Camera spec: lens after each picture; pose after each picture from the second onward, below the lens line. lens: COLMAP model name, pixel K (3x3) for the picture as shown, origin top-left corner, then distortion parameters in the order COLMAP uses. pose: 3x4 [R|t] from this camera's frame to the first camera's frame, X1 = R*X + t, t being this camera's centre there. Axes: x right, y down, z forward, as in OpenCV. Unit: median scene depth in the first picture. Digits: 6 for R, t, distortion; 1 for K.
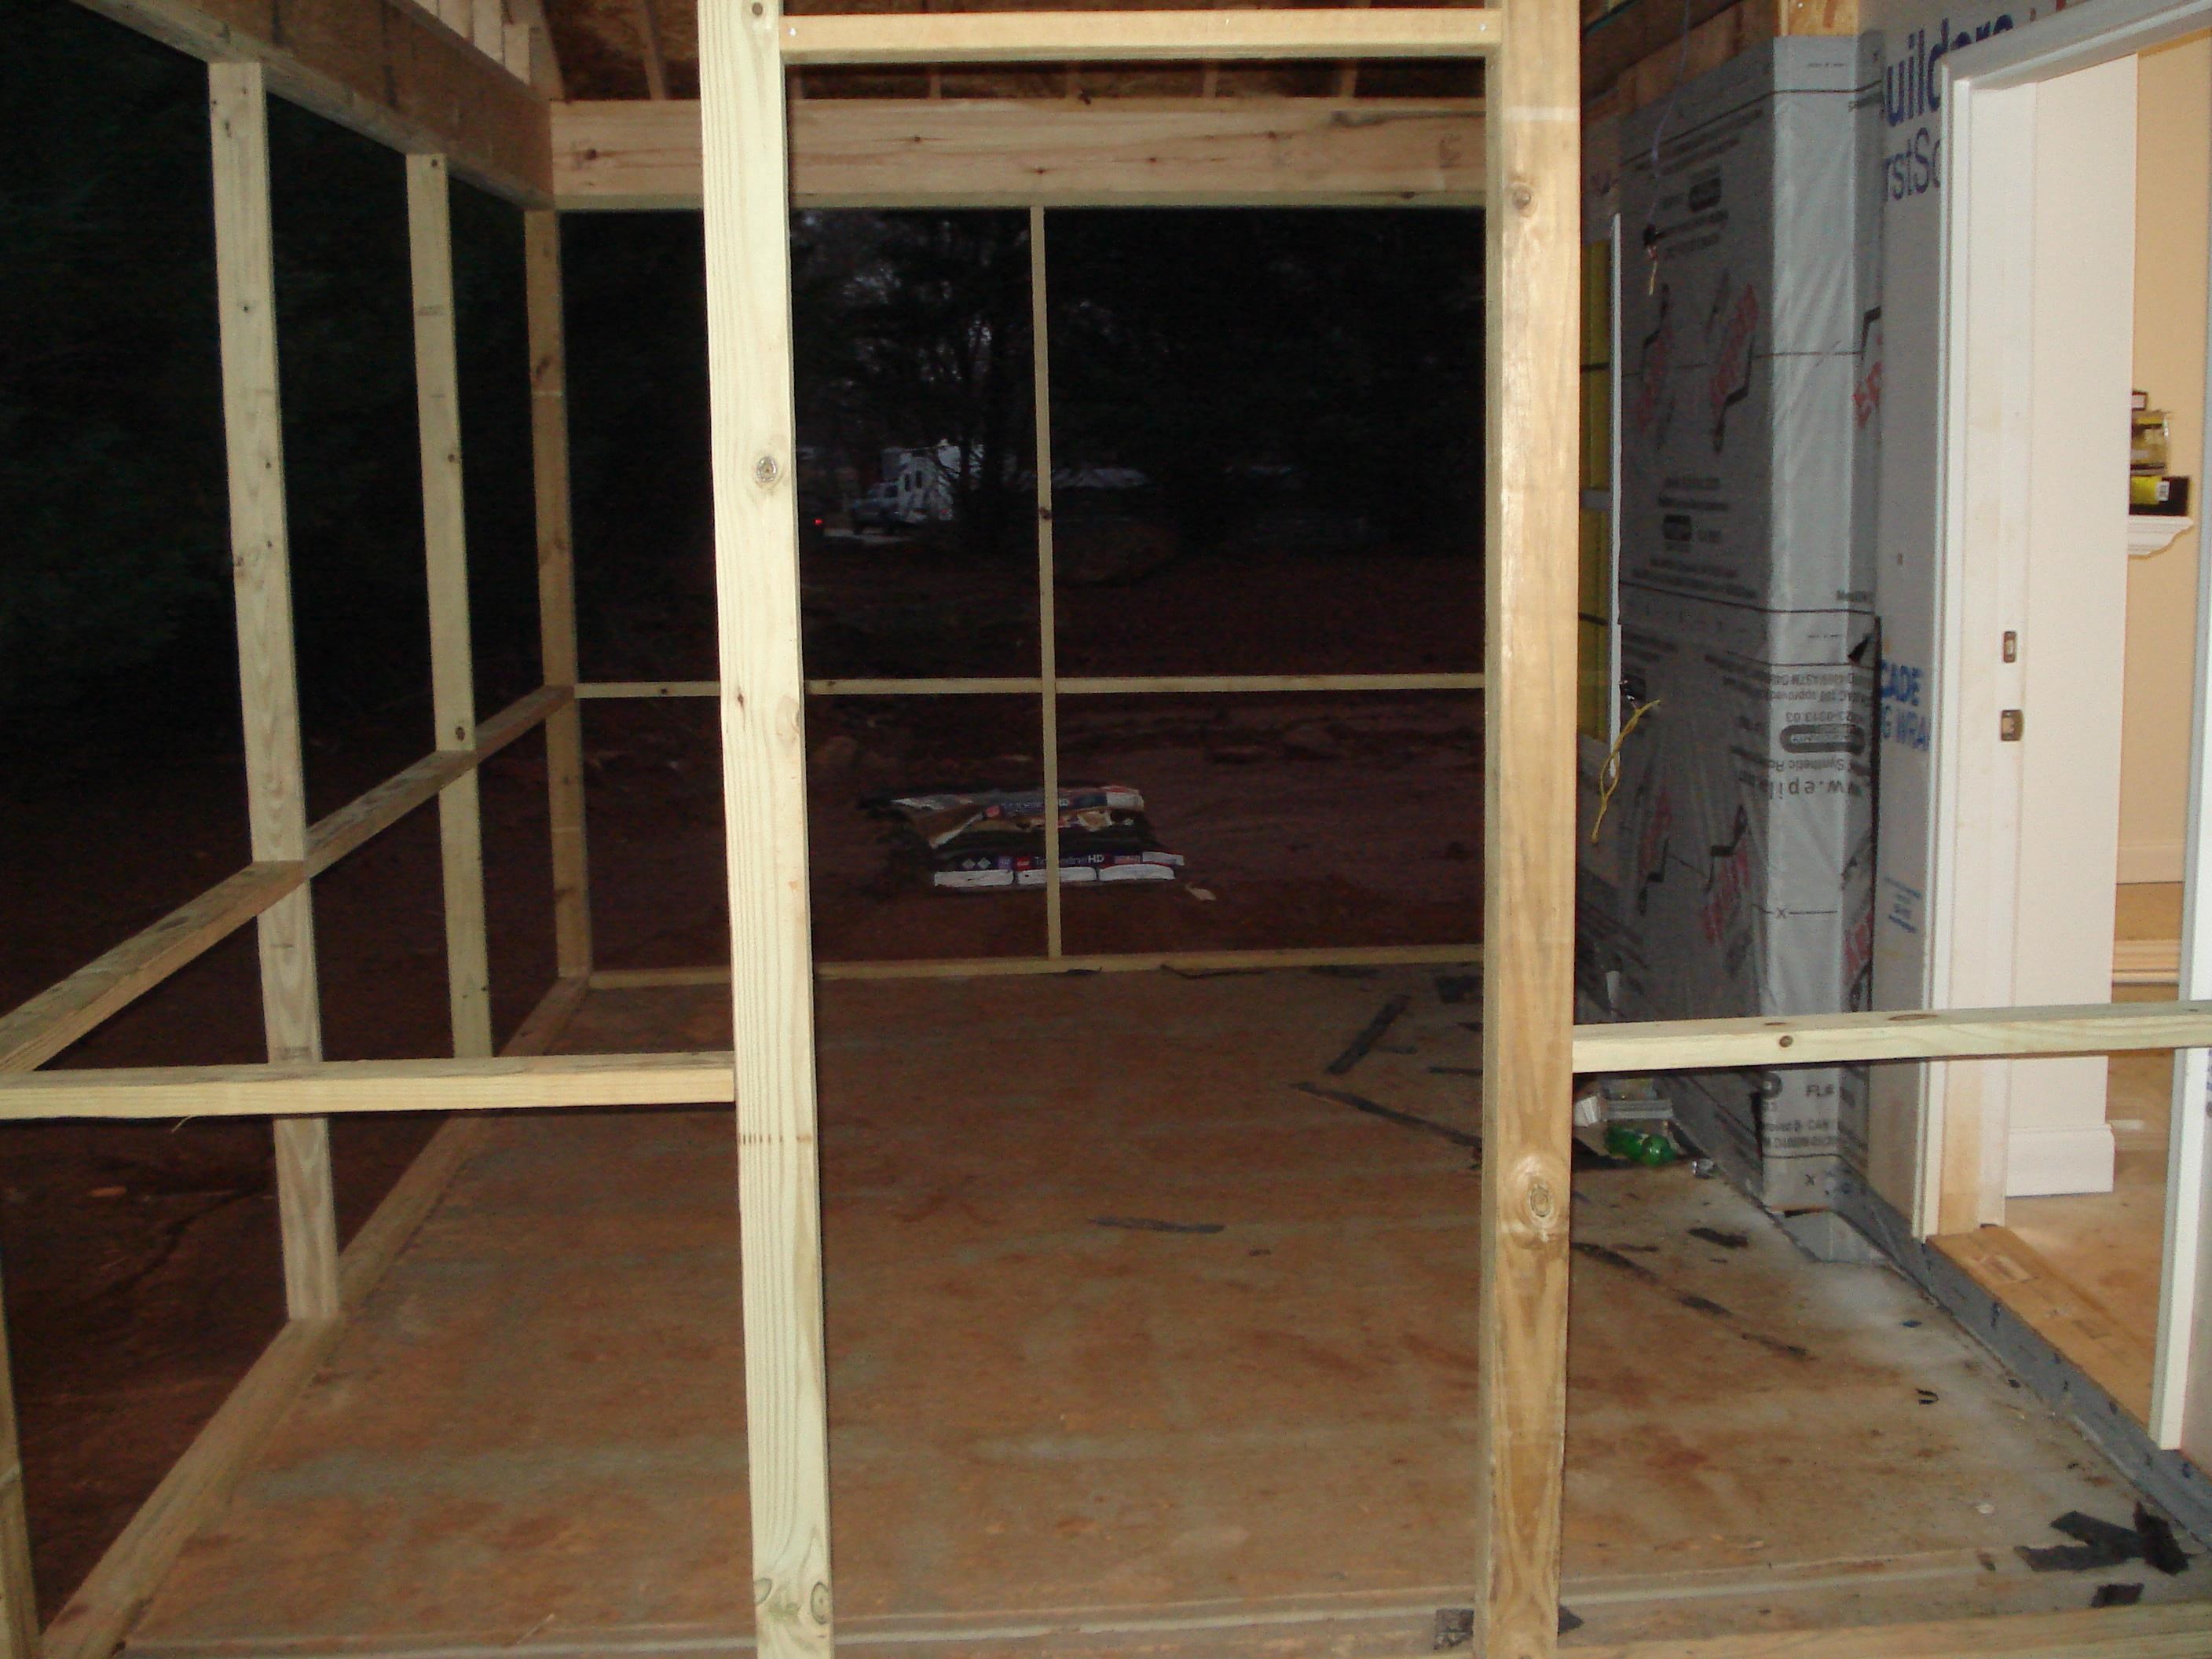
lens RADIAL K [[2499.9, 0, 1106.0], [0, 2499.9, 829.5], [0, 0, 1]] dist [-0.076003, -0.023493]
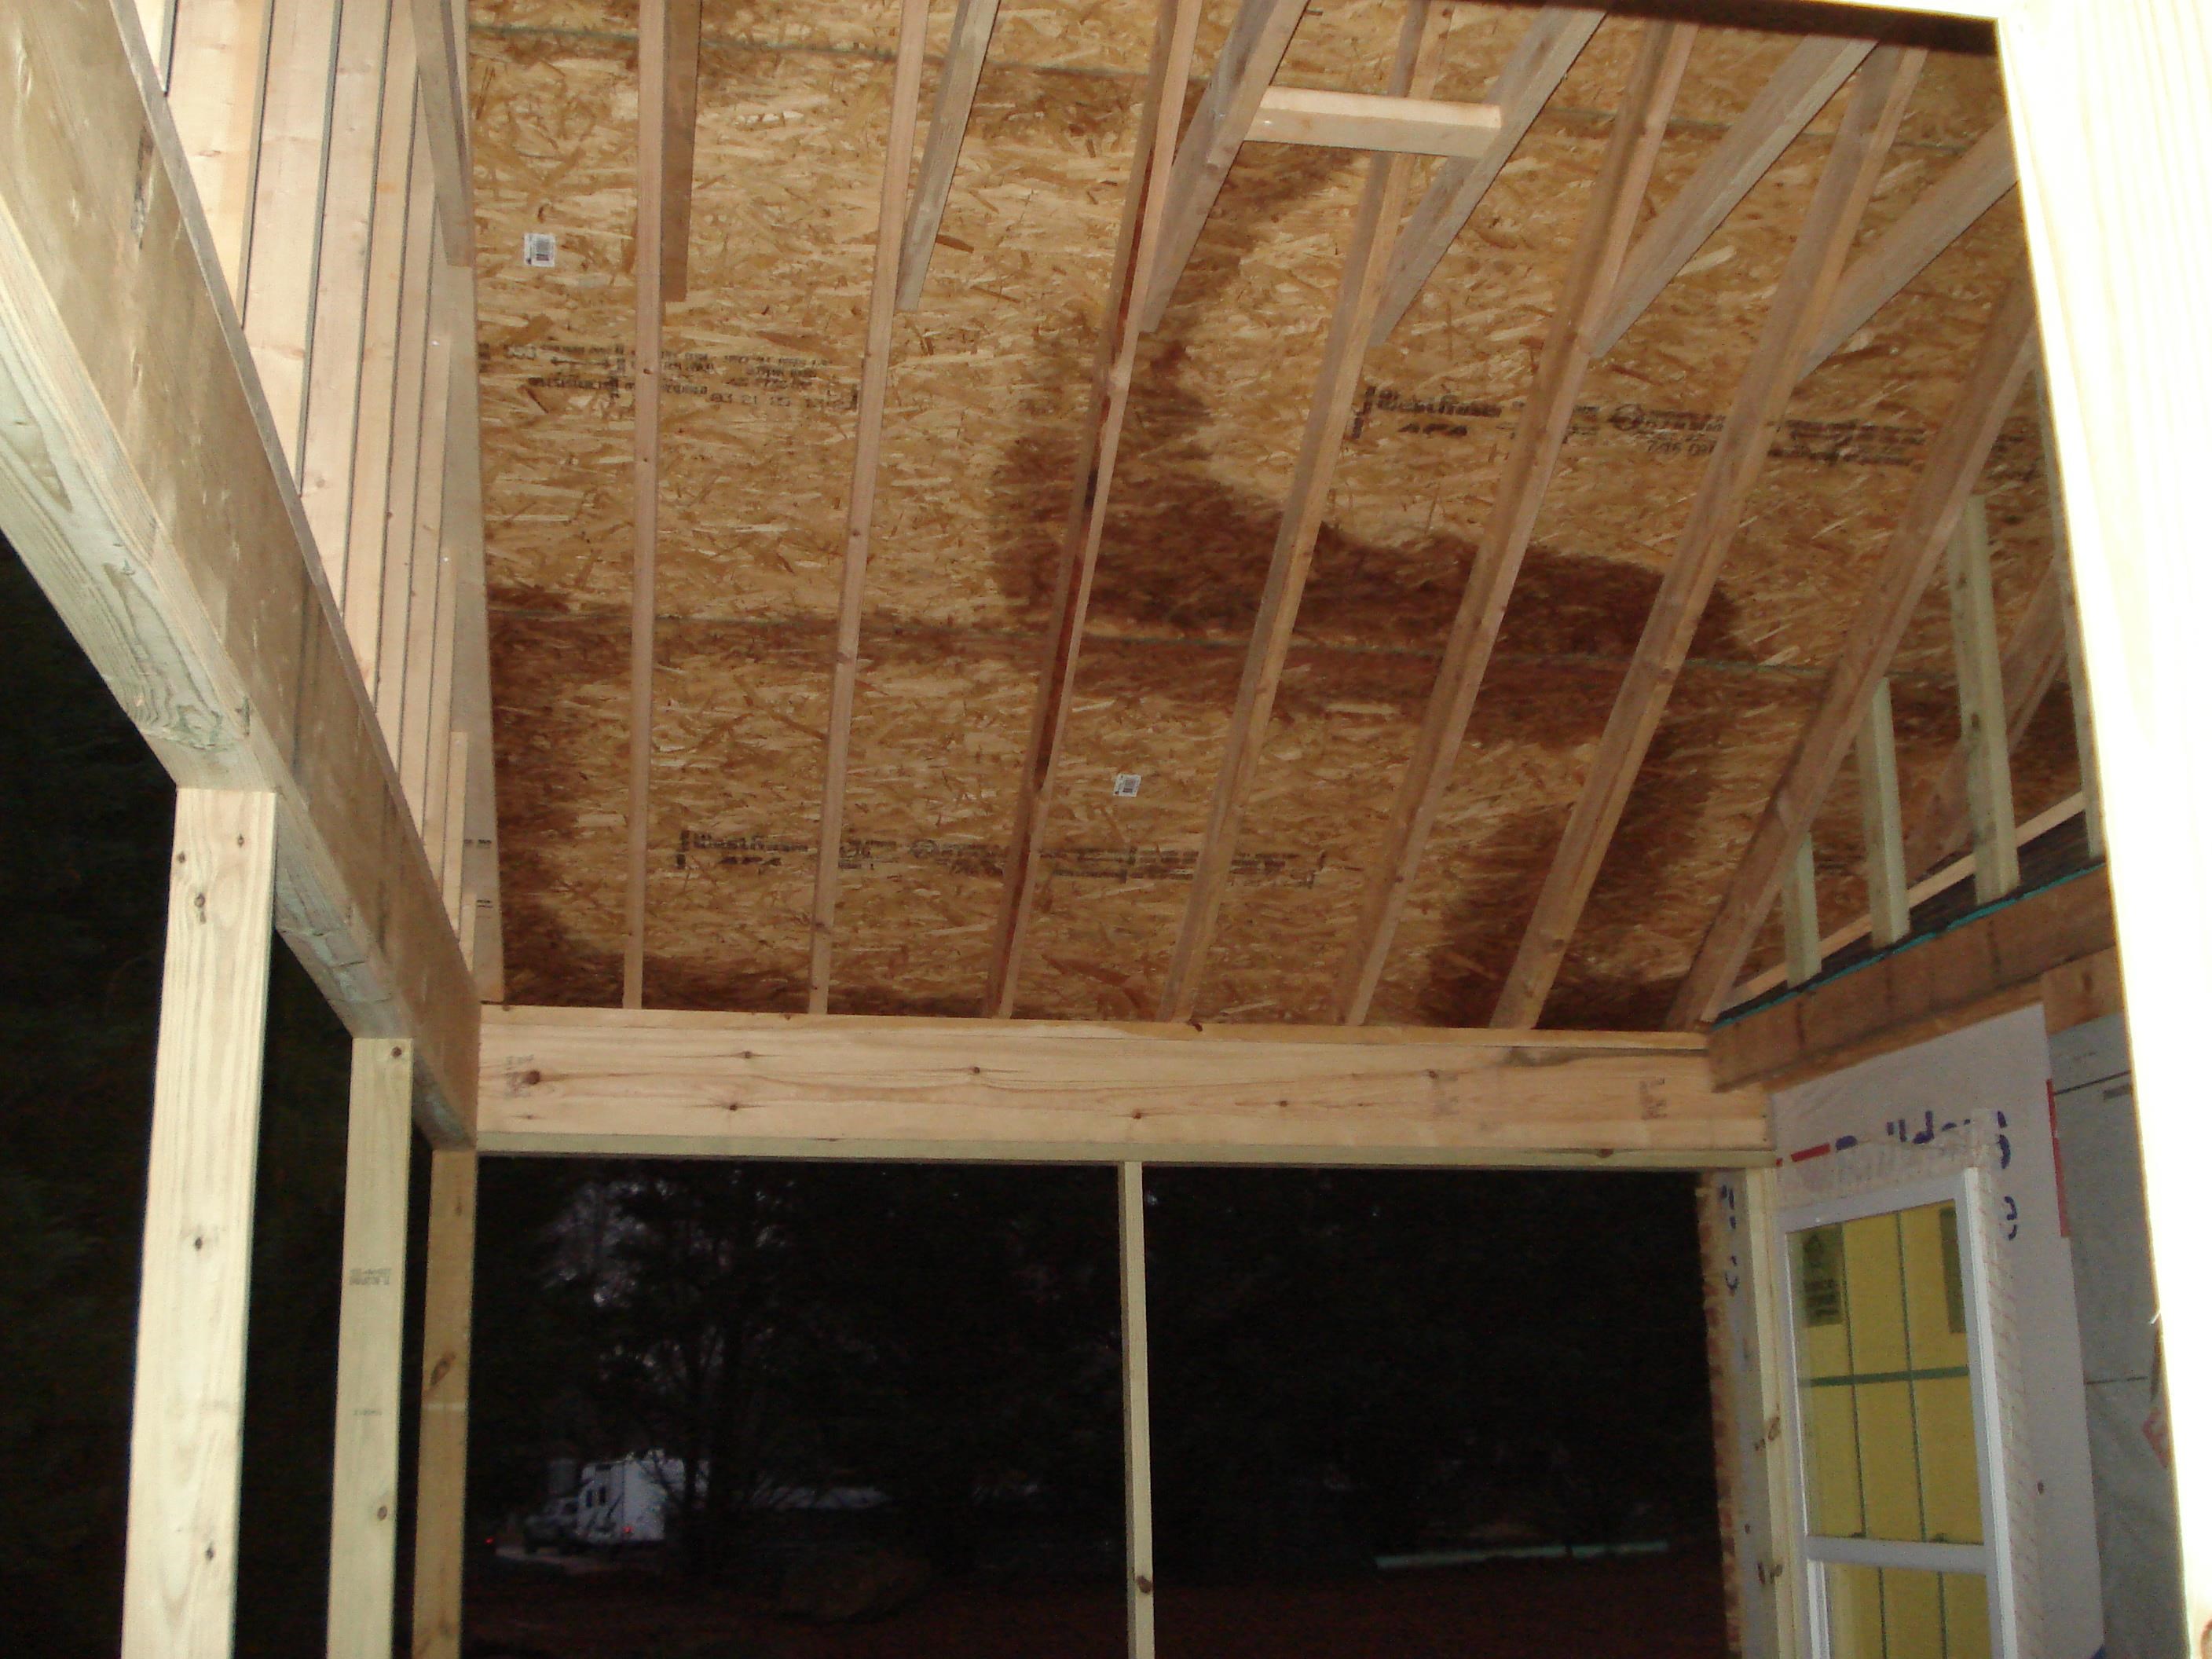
lens RADIAL K [[2499.9, 0, 1106.0], [0, 2499.9, 829.5], [0, 0, 1]] dist [-0.076003, -0.023493]
pose [[0.991351, 0.031963, 0.127285, -0.134559], [0.020192, 0.921190, -0.388589, -0.050910], [-0.129674, 0.387798, 0.912577, 0.277531]]
